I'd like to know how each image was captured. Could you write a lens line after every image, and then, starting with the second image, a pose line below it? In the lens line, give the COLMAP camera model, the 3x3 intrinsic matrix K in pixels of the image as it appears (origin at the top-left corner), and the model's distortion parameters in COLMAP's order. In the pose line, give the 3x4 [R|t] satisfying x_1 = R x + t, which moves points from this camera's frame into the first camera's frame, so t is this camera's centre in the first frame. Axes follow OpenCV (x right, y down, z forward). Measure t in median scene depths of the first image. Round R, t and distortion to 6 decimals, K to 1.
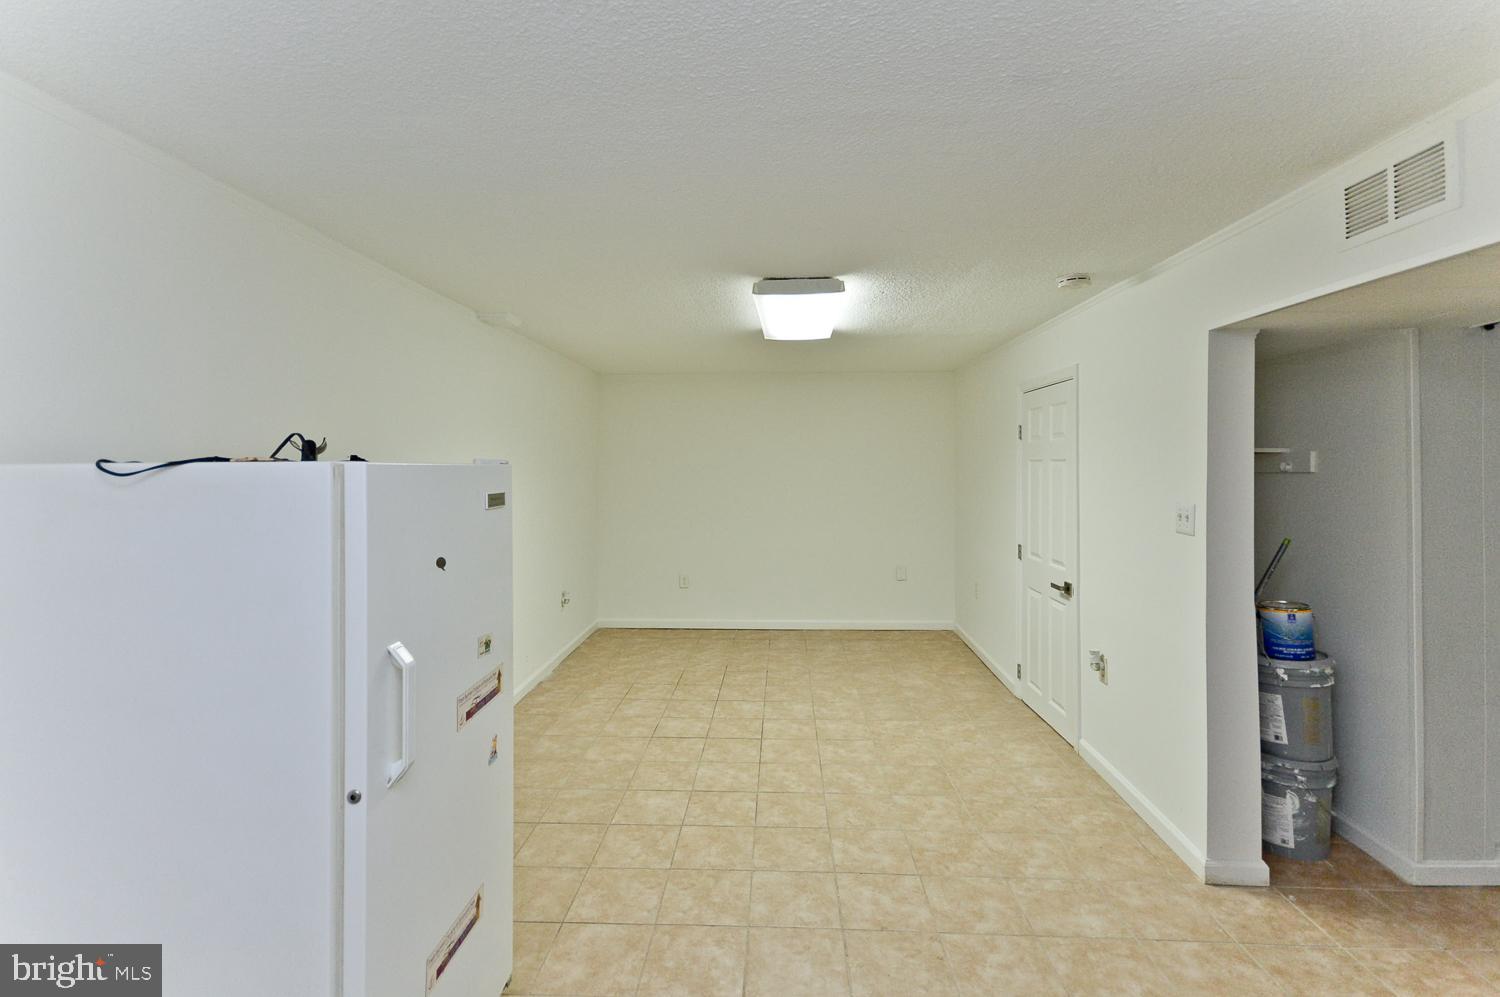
lens RADIAL K [[677.8, 0, 753.6], [0, 677.8, 474.1], [0, 0, 1]] dist [0.011927, -0.001373]
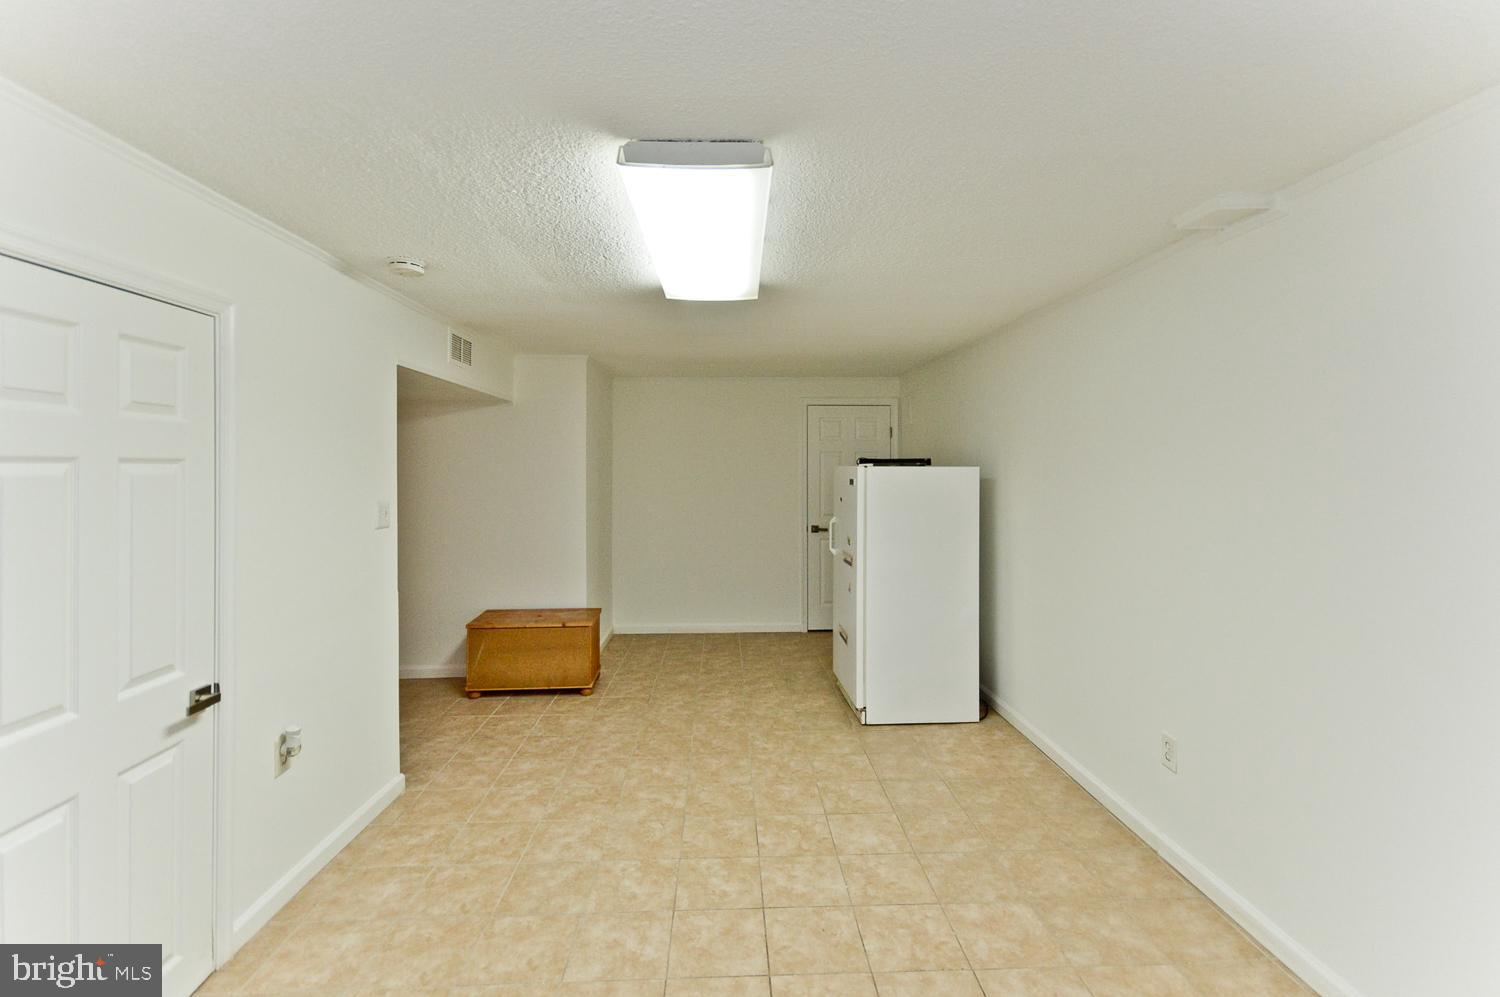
lens RADIAL K [[669.2, 0, 754.8], [0, 669.2, 495.6], [0, 0, 1]] dist [0.012859, -0.000095]
pose [[-0.996092, 0.009440, -0.087815, 0.090604], [0.004477, 0.998390, 0.056543, -0.028340], [0.088208, 0.055929, -0.994531, 2.047942]]
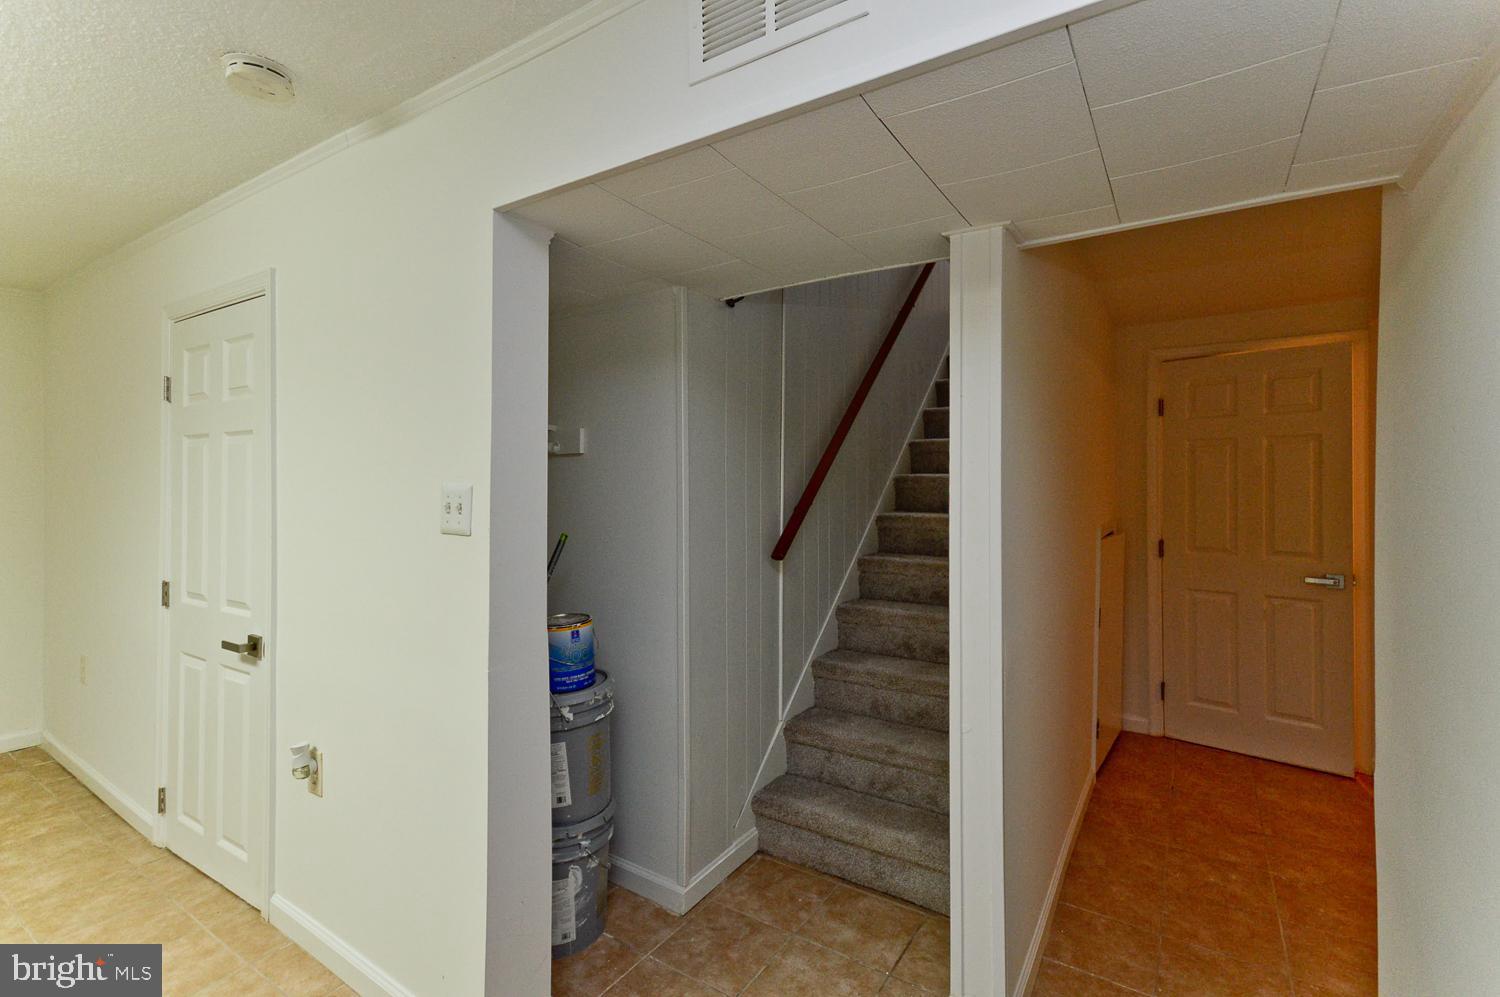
lens RADIAL K [[677.8, 0, 753.6], [0, 677.8, 474.1], [0, 0, 1]] dist [0.011927, -0.001373]
pose [[0.503528, 0.014045, 0.863864, 0.211110], [0.009755, 0.999712, -0.021939, 0.044372], [-0.863924, 0.019474, 0.503246, 0.408390]]
